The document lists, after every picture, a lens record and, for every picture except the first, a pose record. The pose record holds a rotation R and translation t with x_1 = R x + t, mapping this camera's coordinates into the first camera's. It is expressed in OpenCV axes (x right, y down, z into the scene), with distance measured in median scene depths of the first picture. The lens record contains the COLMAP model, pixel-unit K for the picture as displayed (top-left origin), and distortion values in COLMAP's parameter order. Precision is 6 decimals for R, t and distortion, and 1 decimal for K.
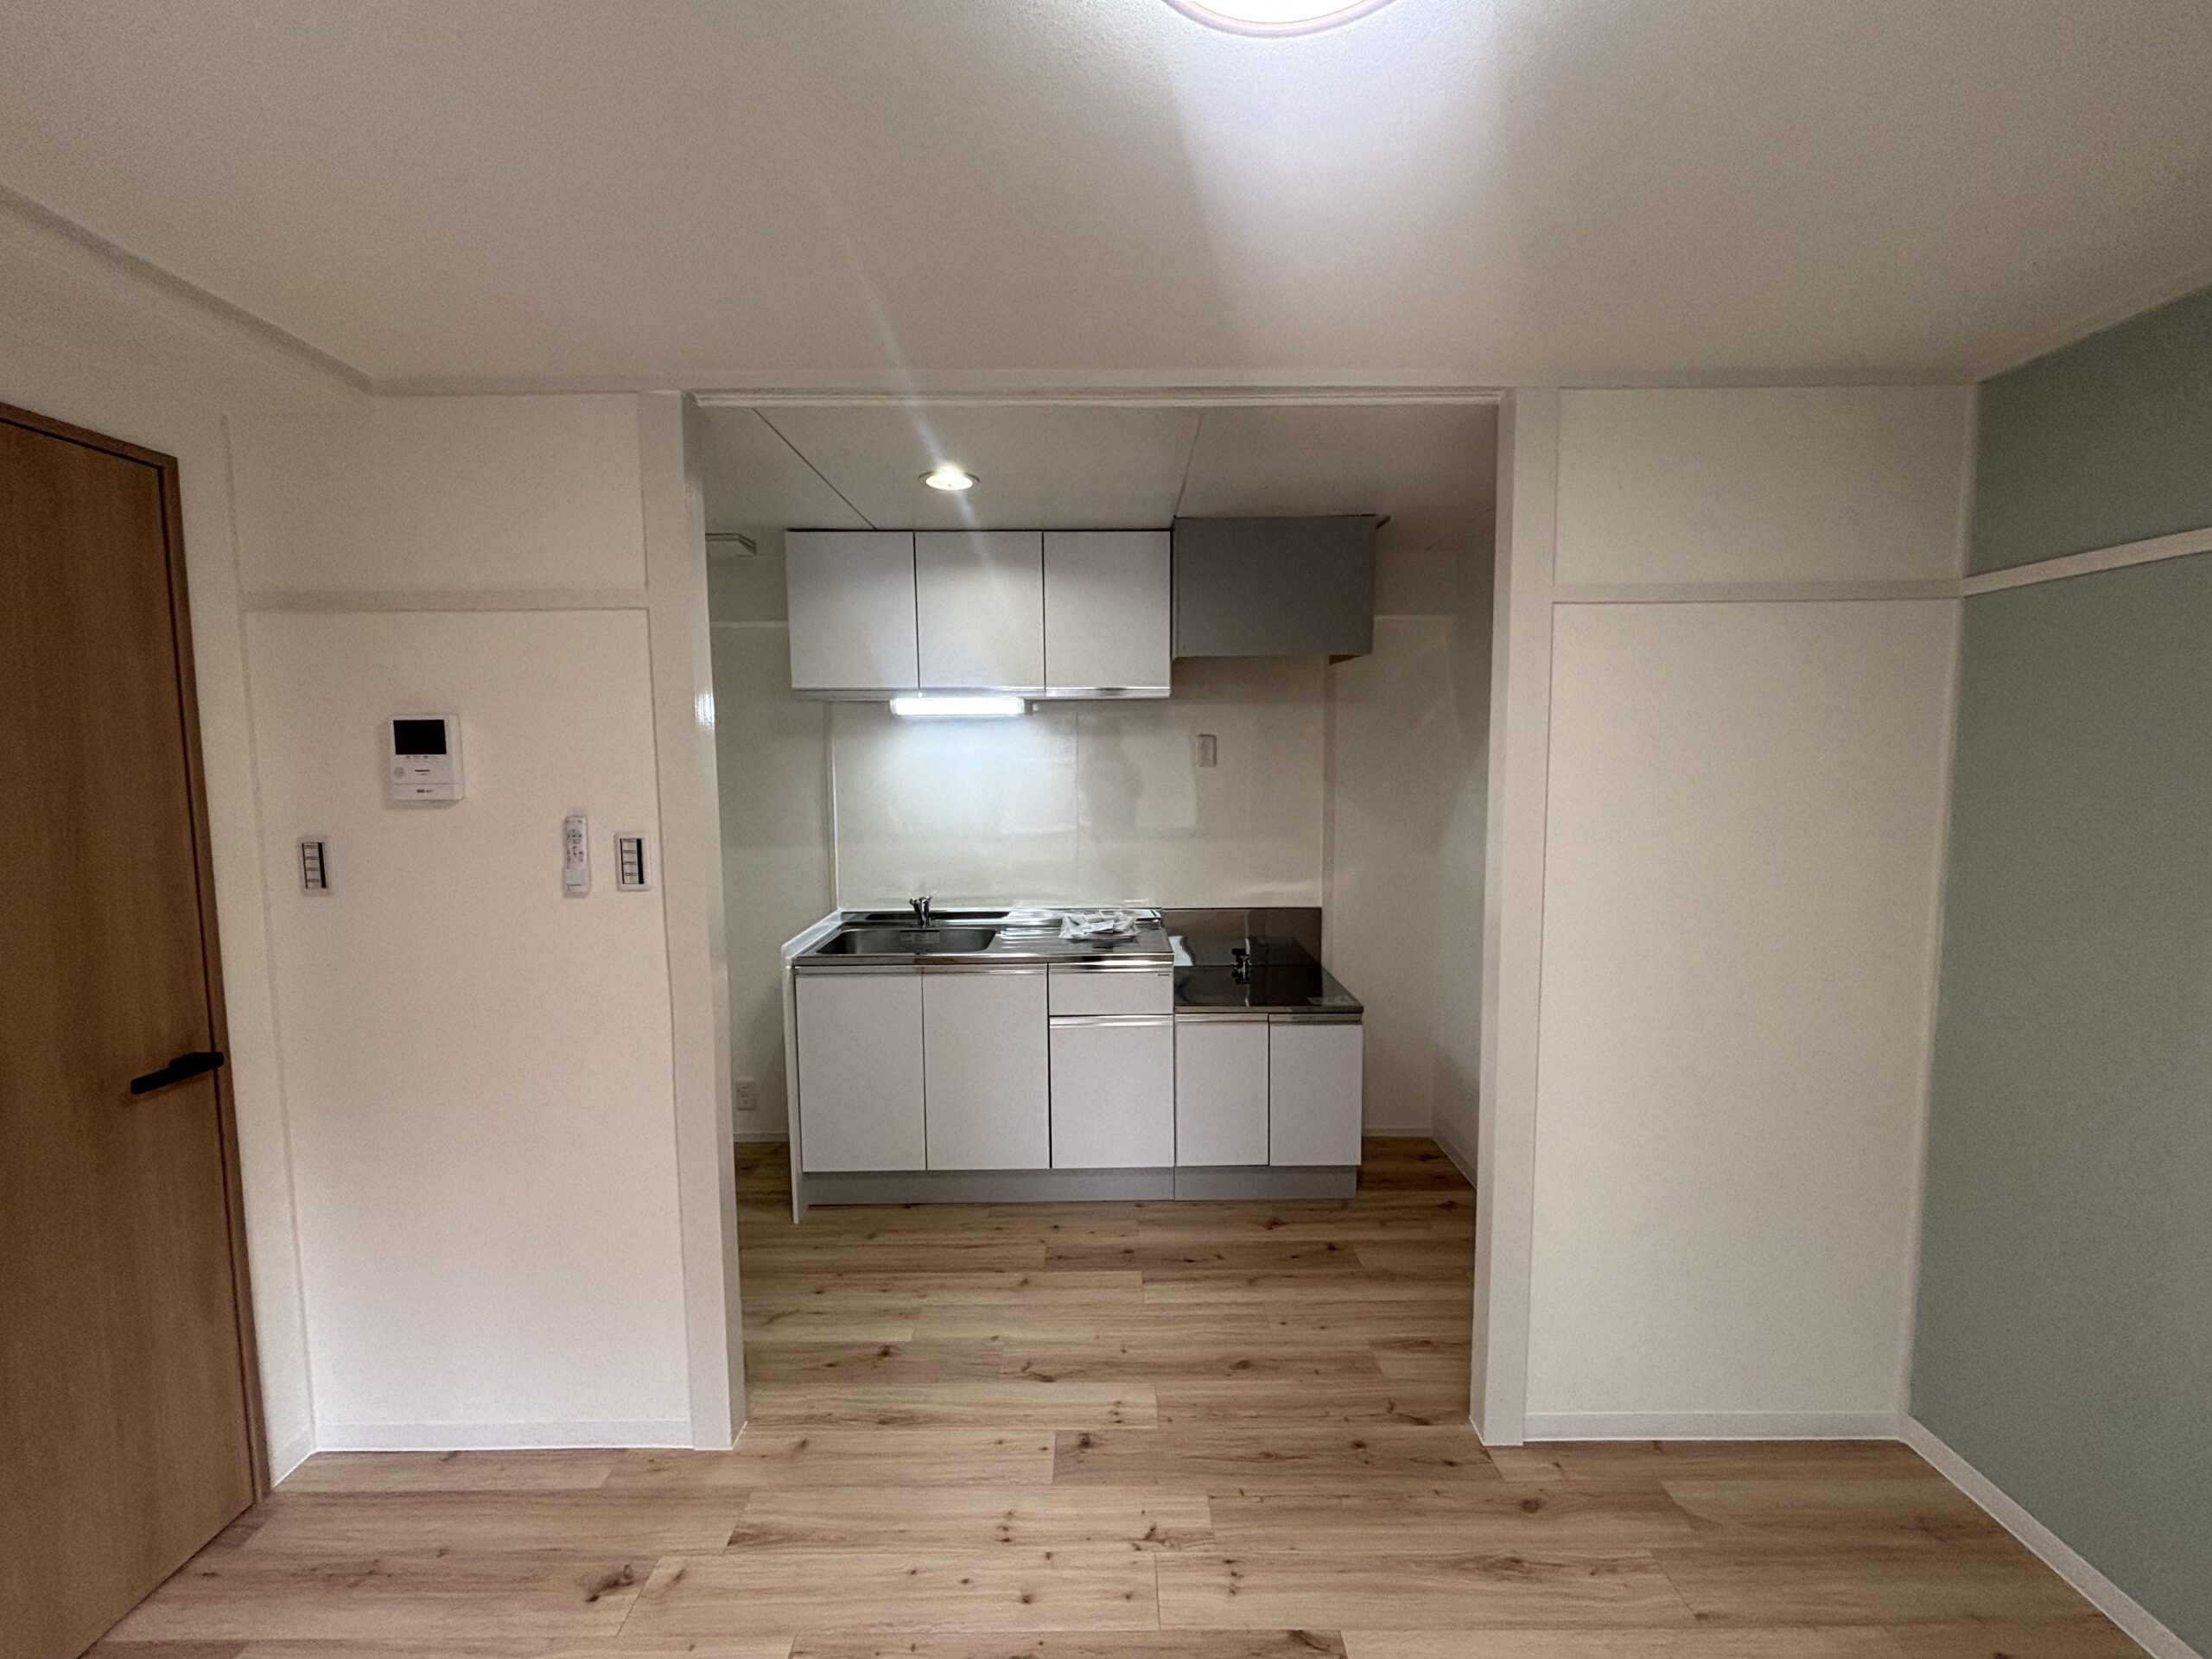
lens RADIAL K [[897.0, 0, 1105.3], [0, 897.0, 820.9], [0, 0, 1]] dist [0.002587, -0.000022]
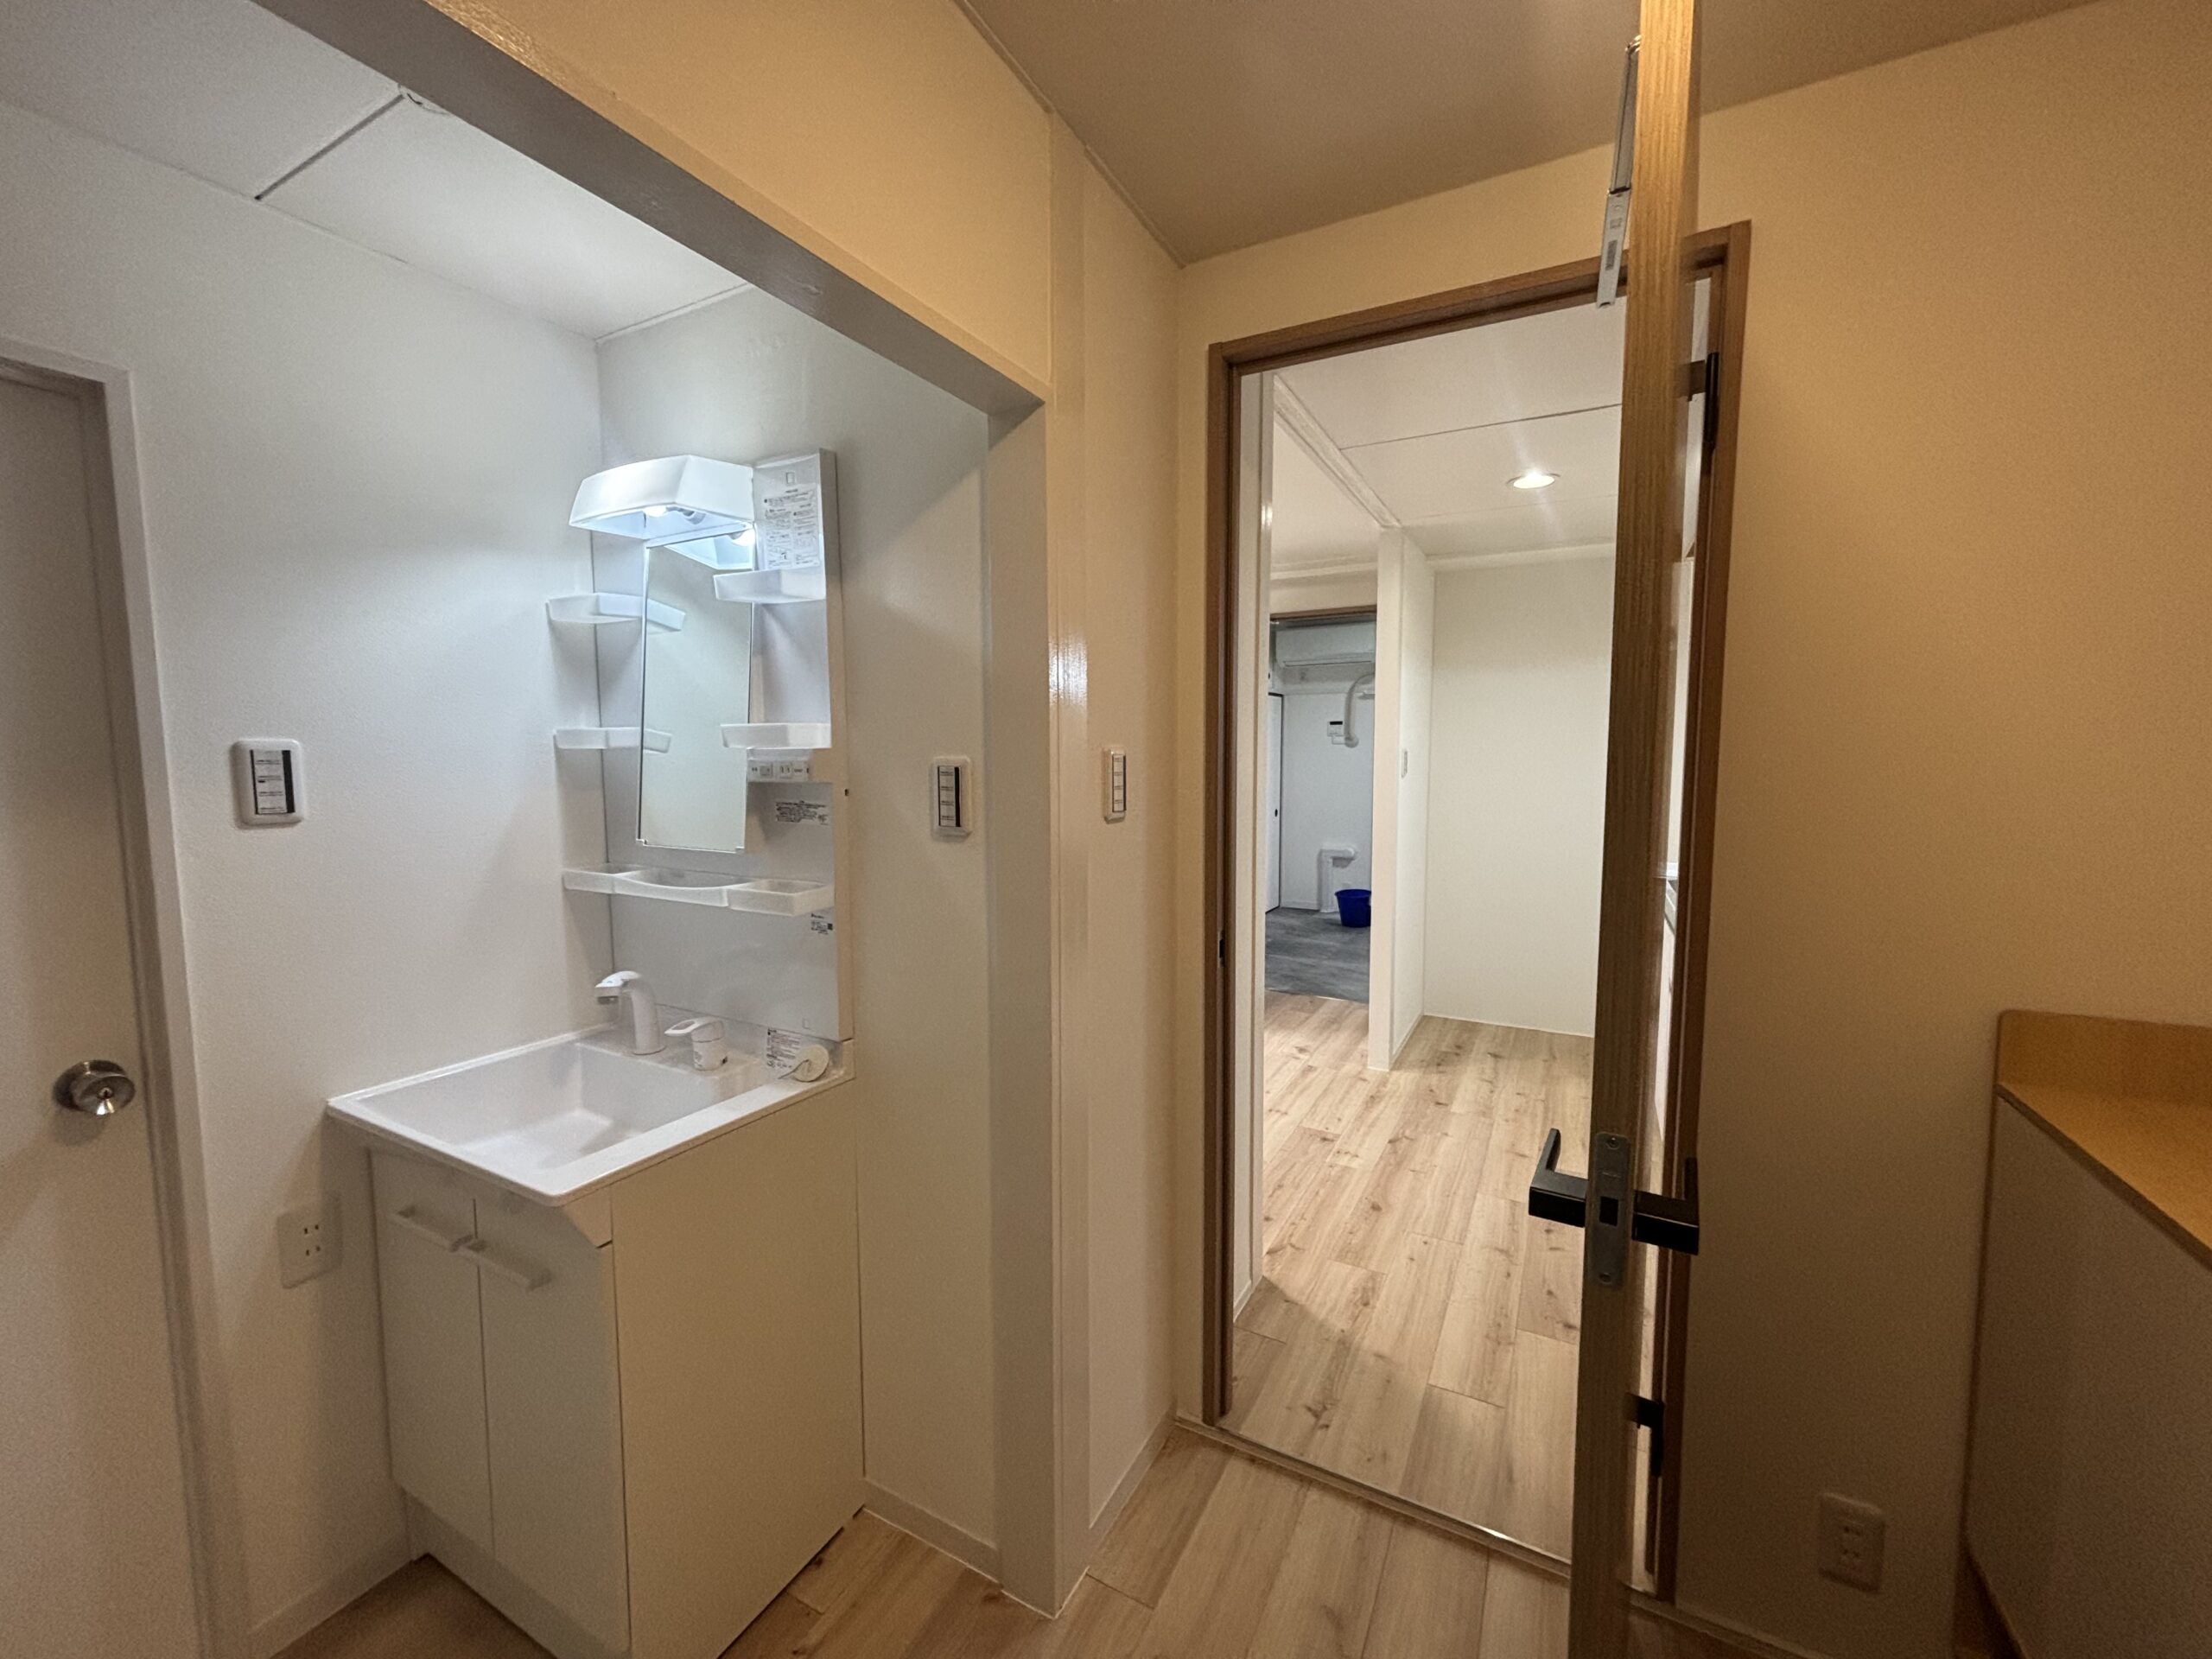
lens RADIAL K [[897.0, 0, 1104.2], [0, 897.0, 831.3], [0, 0, 1]] dist [0.002587, -0.000022]
pose [[-0.476735, 0.088765, -0.874554, 1.537202], [-0.064681, 0.988650, 0.135604, -0.029394], [0.876664, 0.121214, -0.465582, 1.369666]]
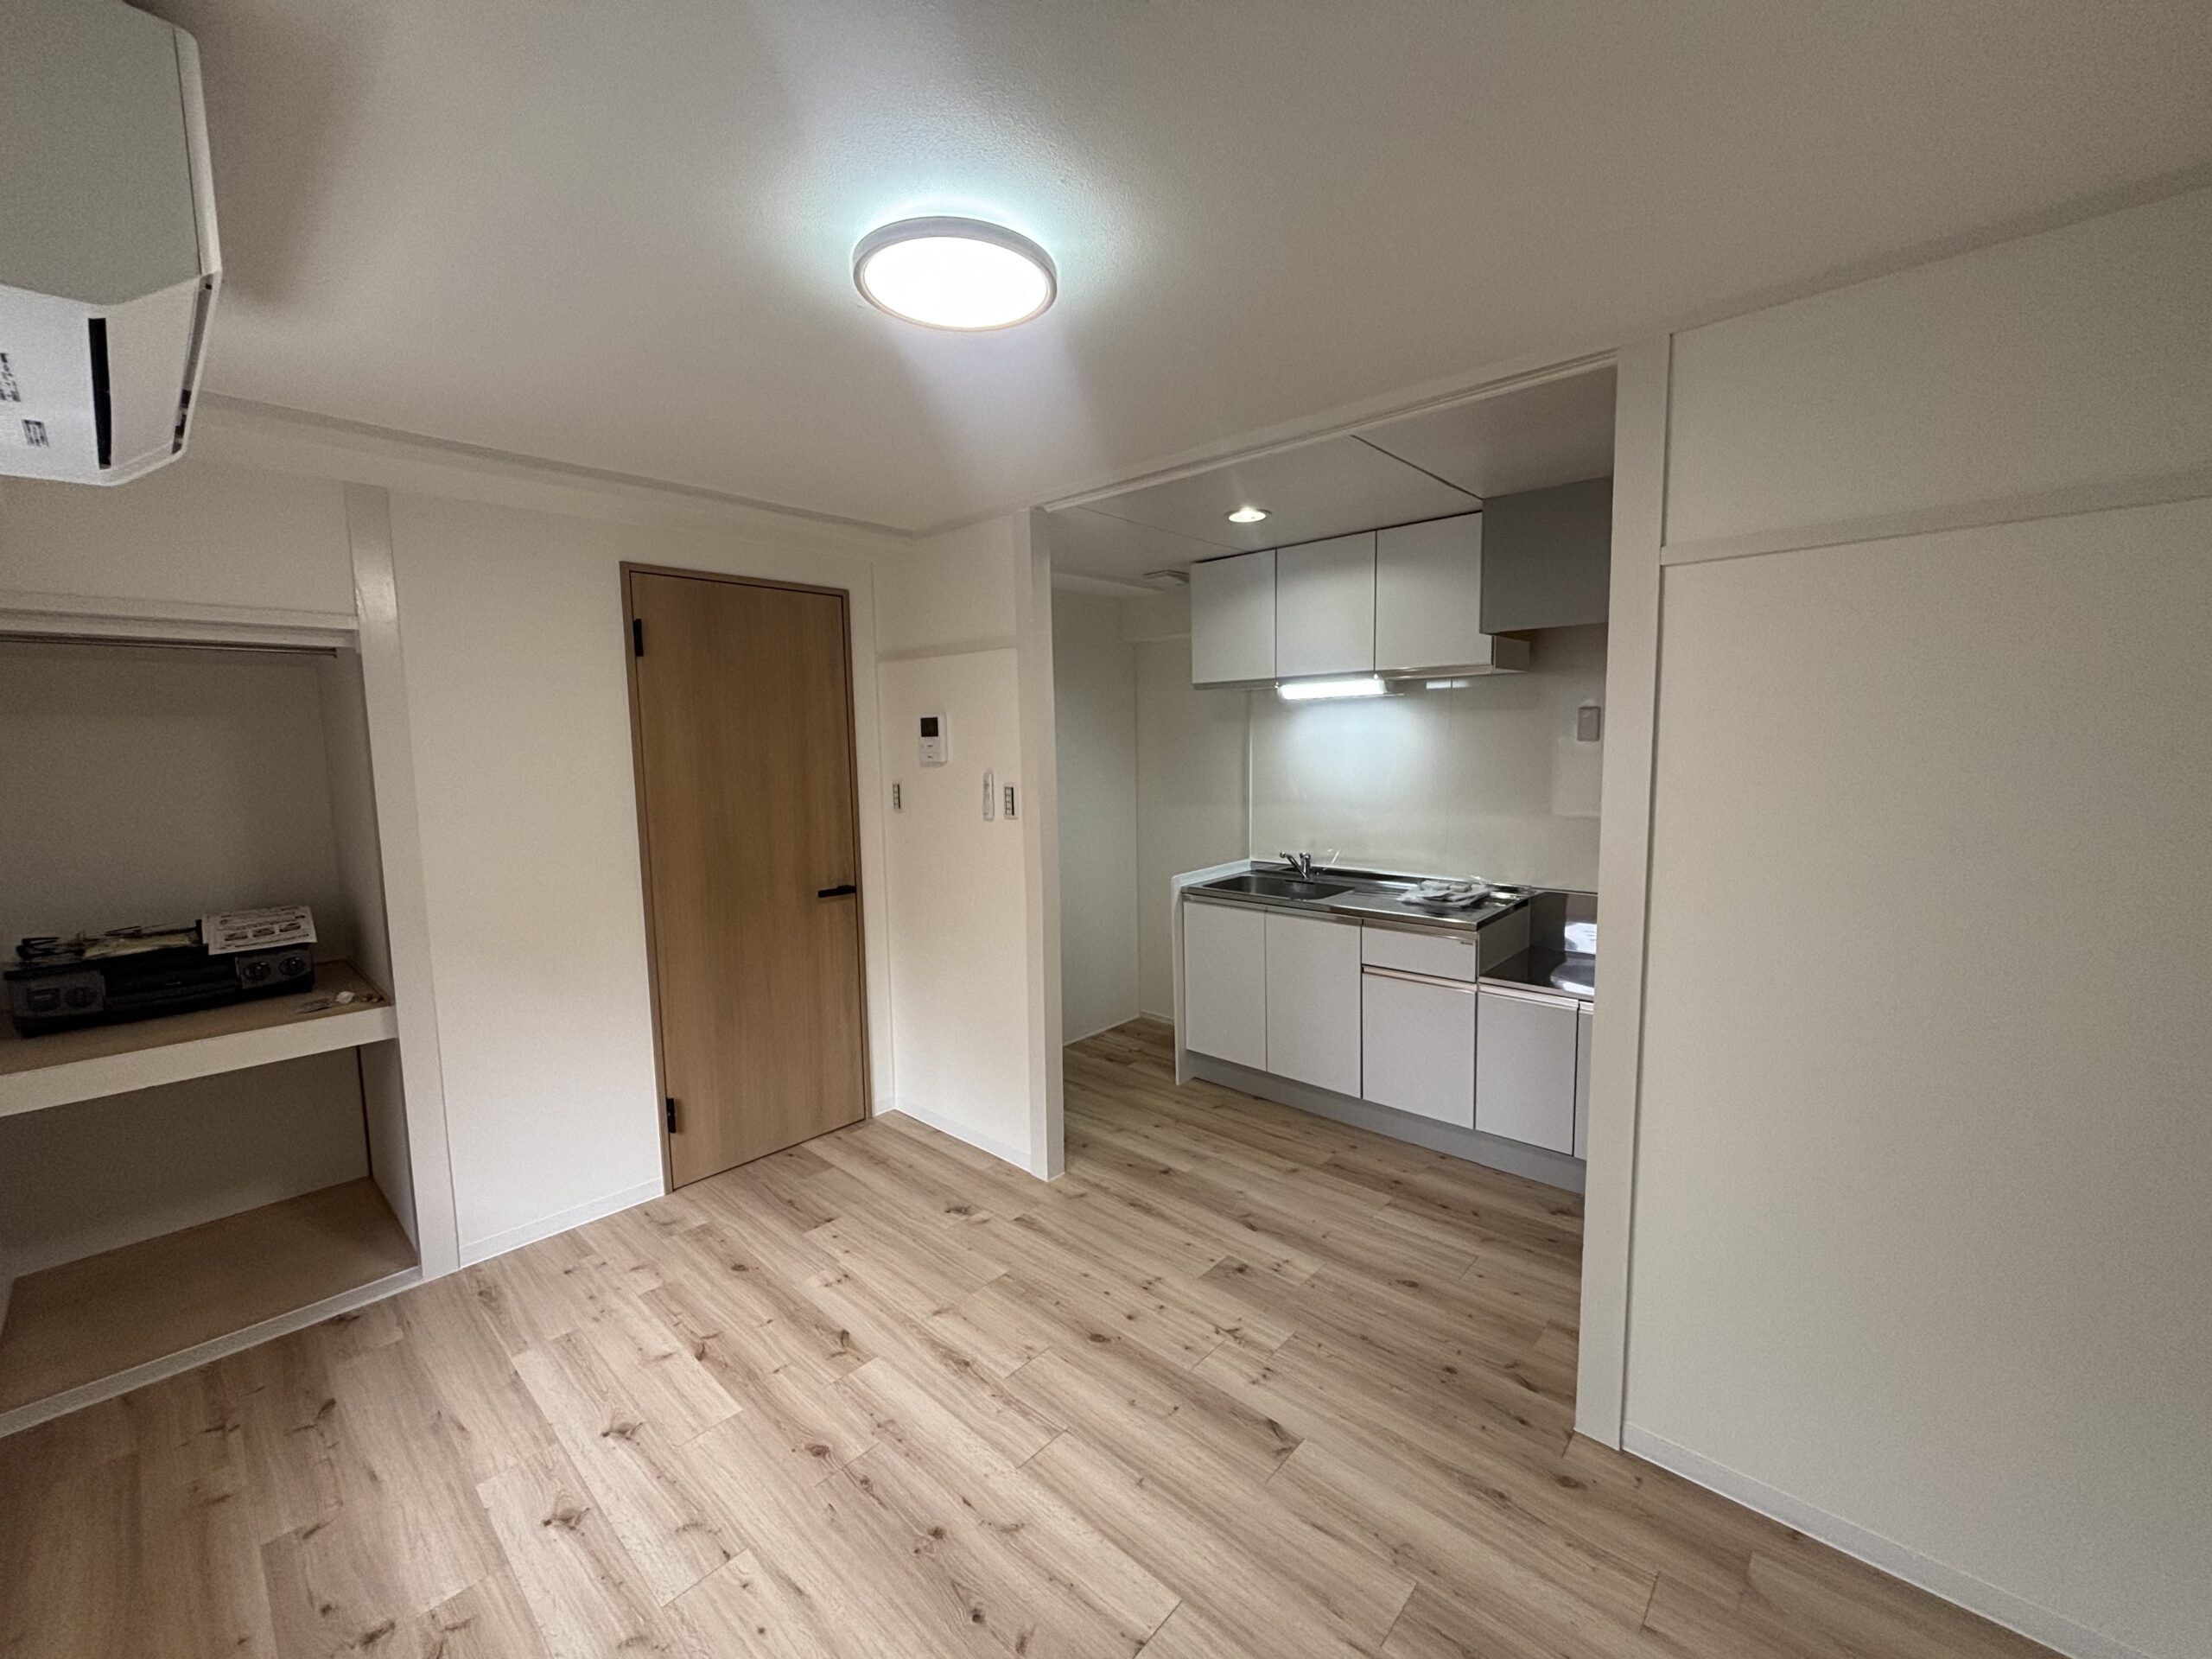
lens RADIAL K [[897.0, 0, 1103.5], [0, 897.0, 815.7], [0, 0, 1]] dist [0.002587, -0.000022]
pose [[0.734426, 0.055409, -0.676423, 0.689214], [-0.040614, 0.998464, 0.037692, 0.003118], [0.677473, -0.000209, 0.735548, -0.082378]]
